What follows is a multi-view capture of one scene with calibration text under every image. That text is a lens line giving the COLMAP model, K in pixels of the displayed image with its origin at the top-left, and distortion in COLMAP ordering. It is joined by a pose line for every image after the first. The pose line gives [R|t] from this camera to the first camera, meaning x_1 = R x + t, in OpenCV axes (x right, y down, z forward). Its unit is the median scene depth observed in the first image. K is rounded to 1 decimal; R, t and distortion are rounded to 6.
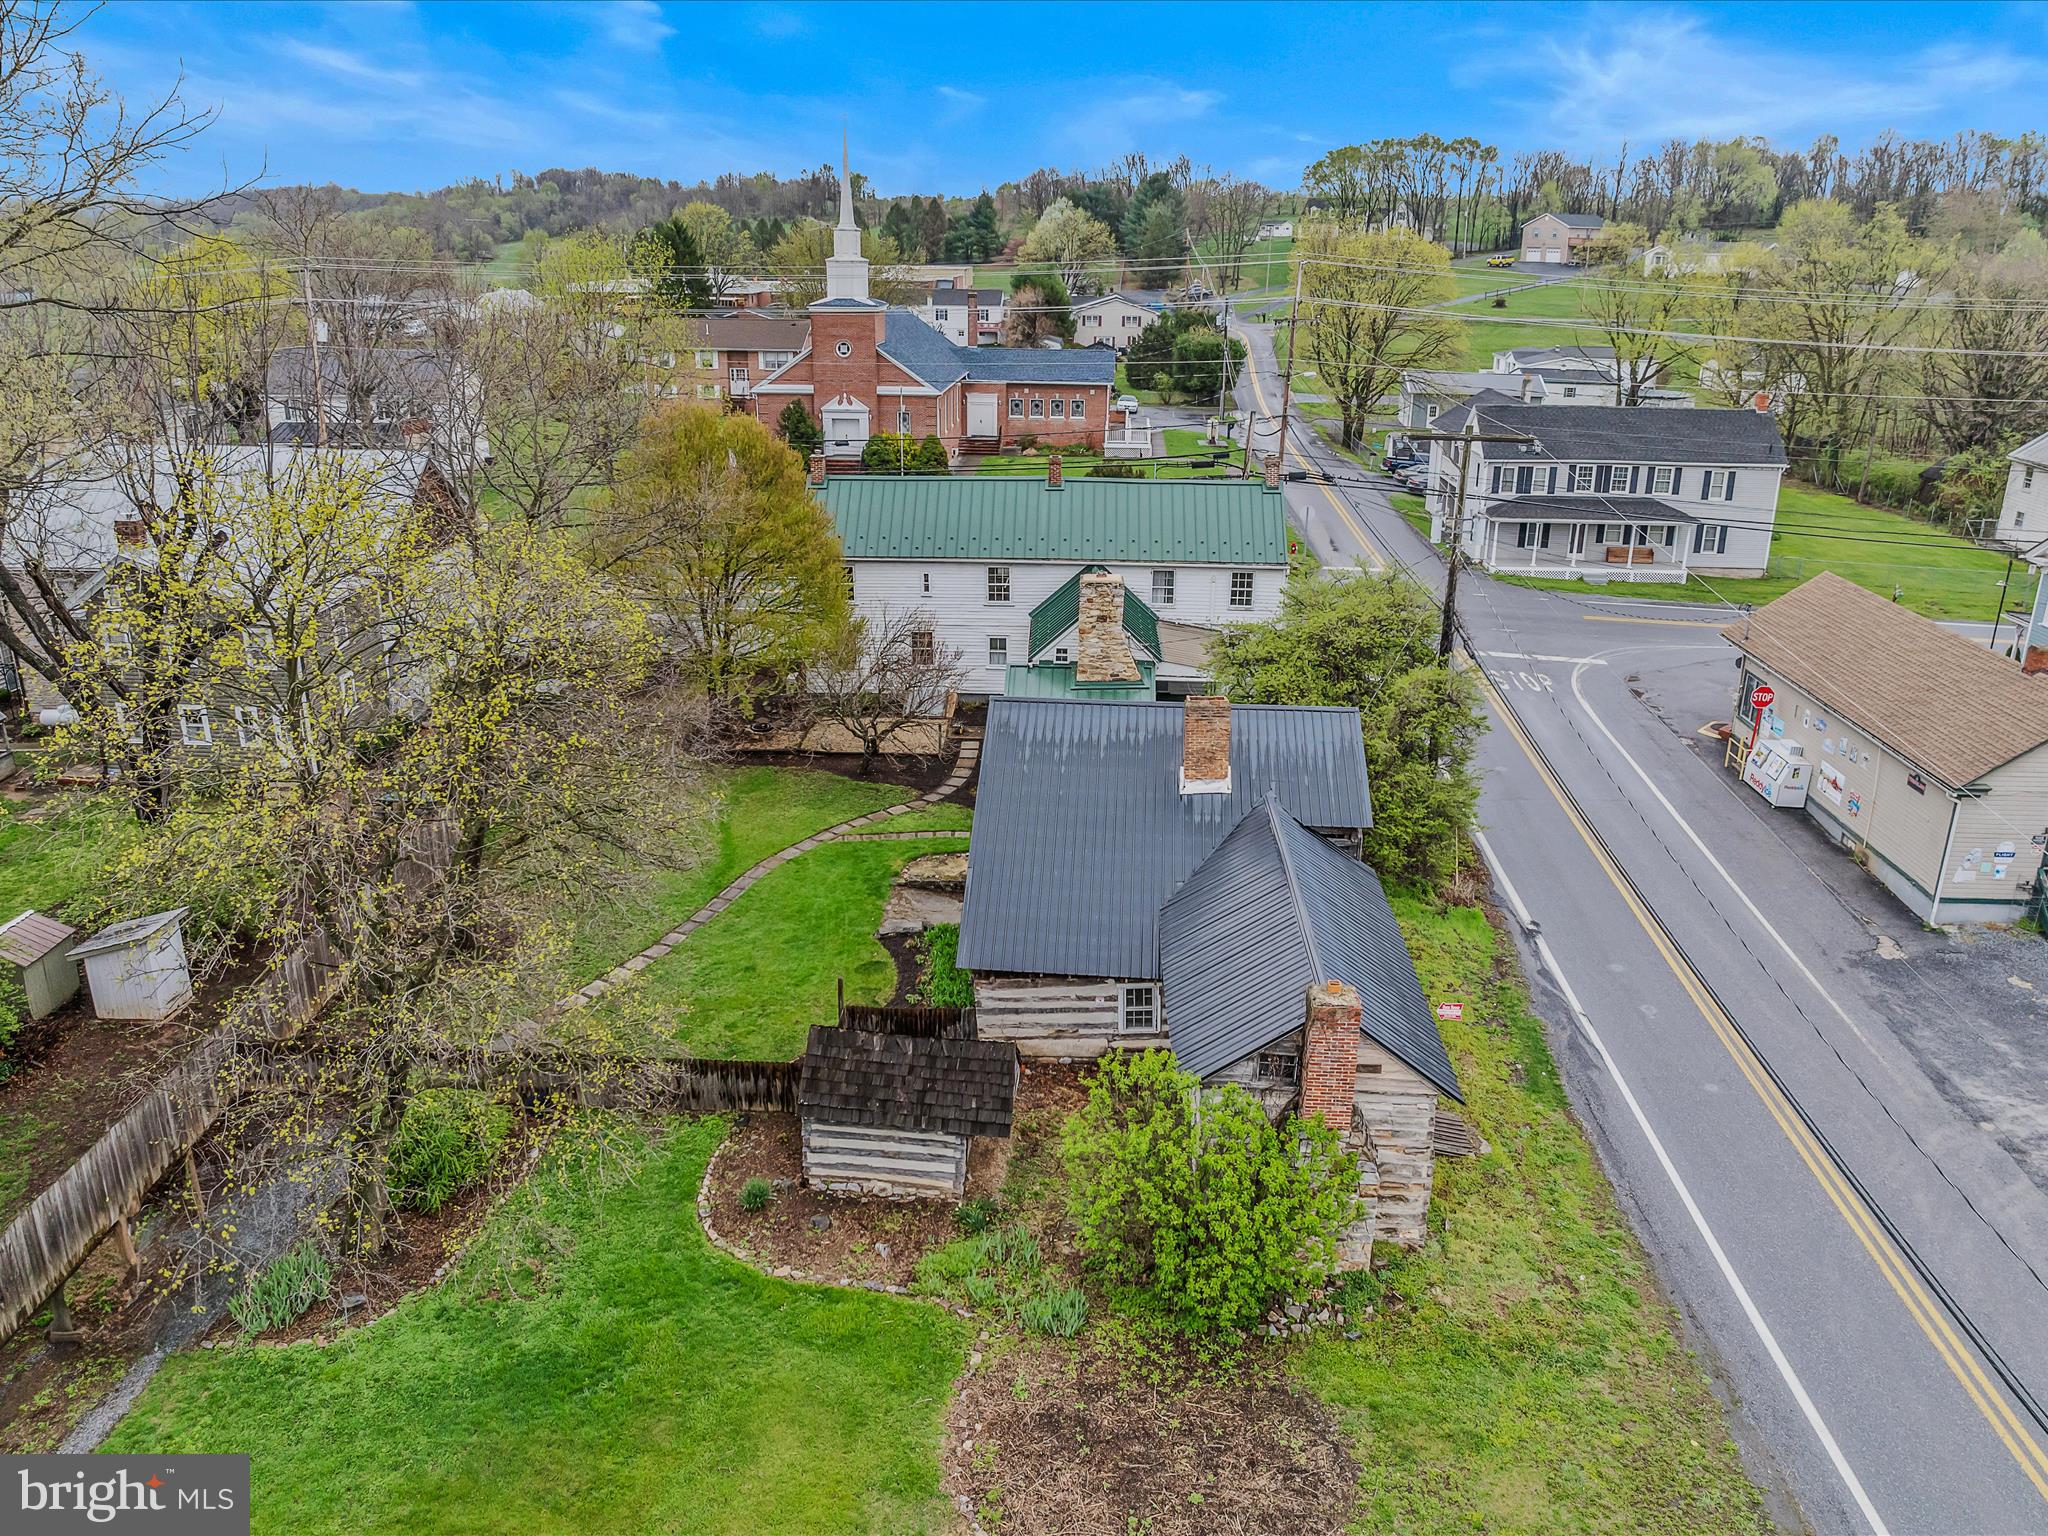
lens RADIAL K [[1502.0, 0, 1043.4], [0, 1502.0, 765.7], [0, 0, 1]] dist [-0.046313, 0.010376]
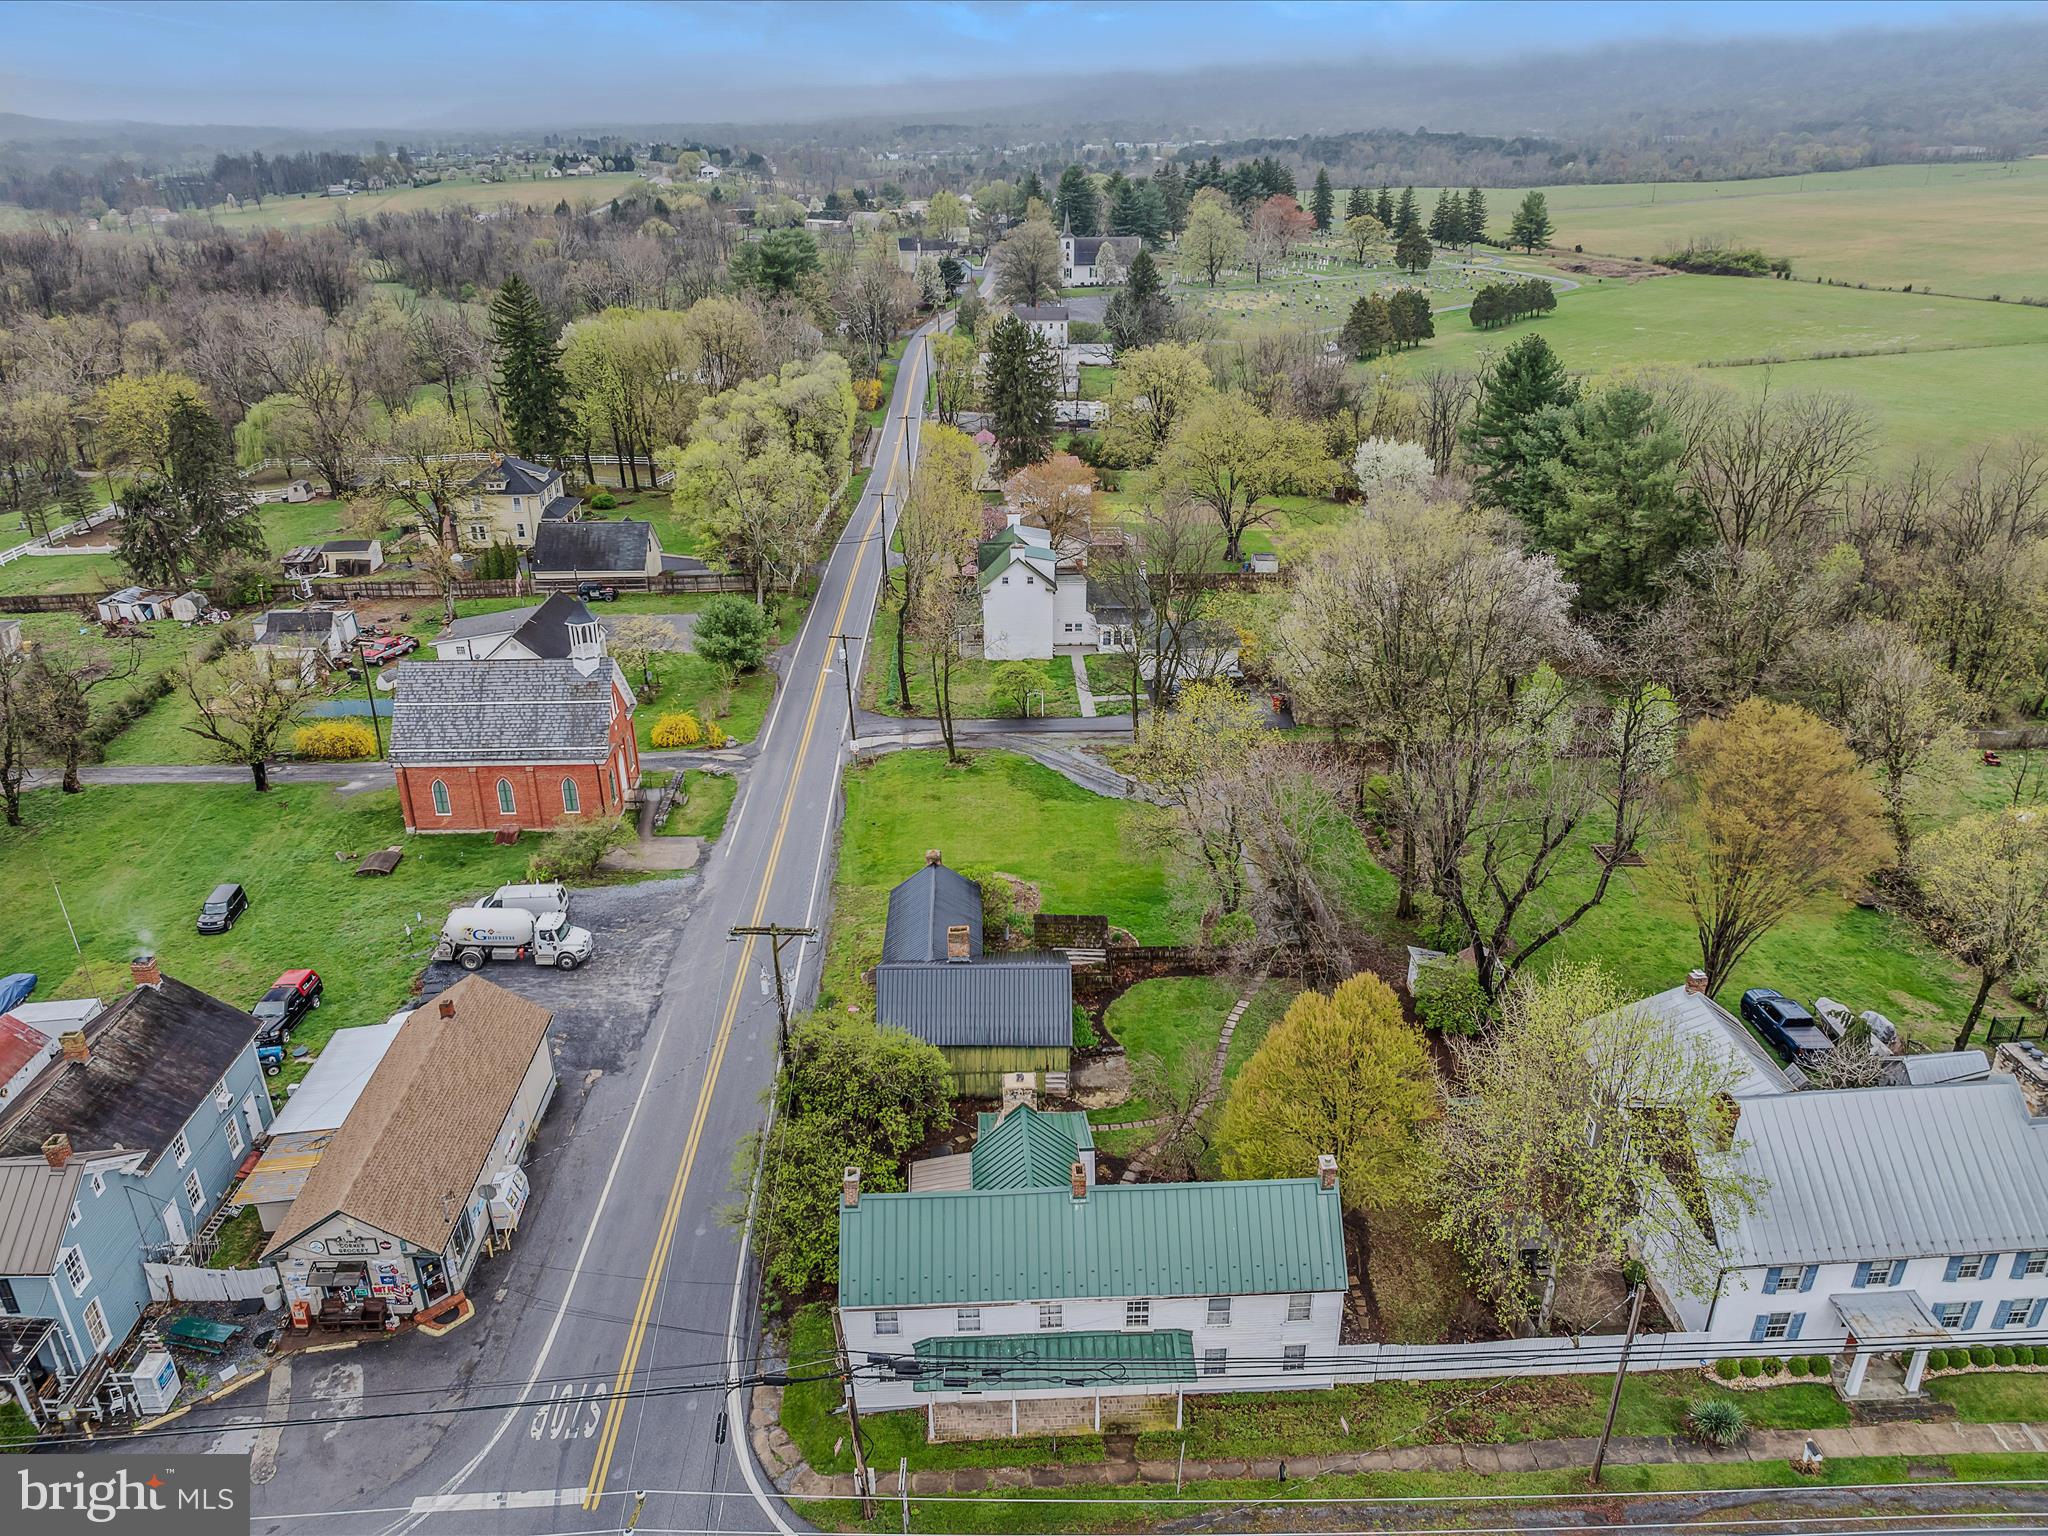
lens RADIAL K [[1436.0, 0, 1035.4], [0, 1436.0, 771.2], [0, 0, 1]] dist [-0.053211, 0.030203]
pose [[-0.996480, 0.032513, -0.077274, 0.103206], [-0.029931, 0.723022, 0.690176, -1.083157], [0.078310, 0.690059, -0.719504, 1.576965]]
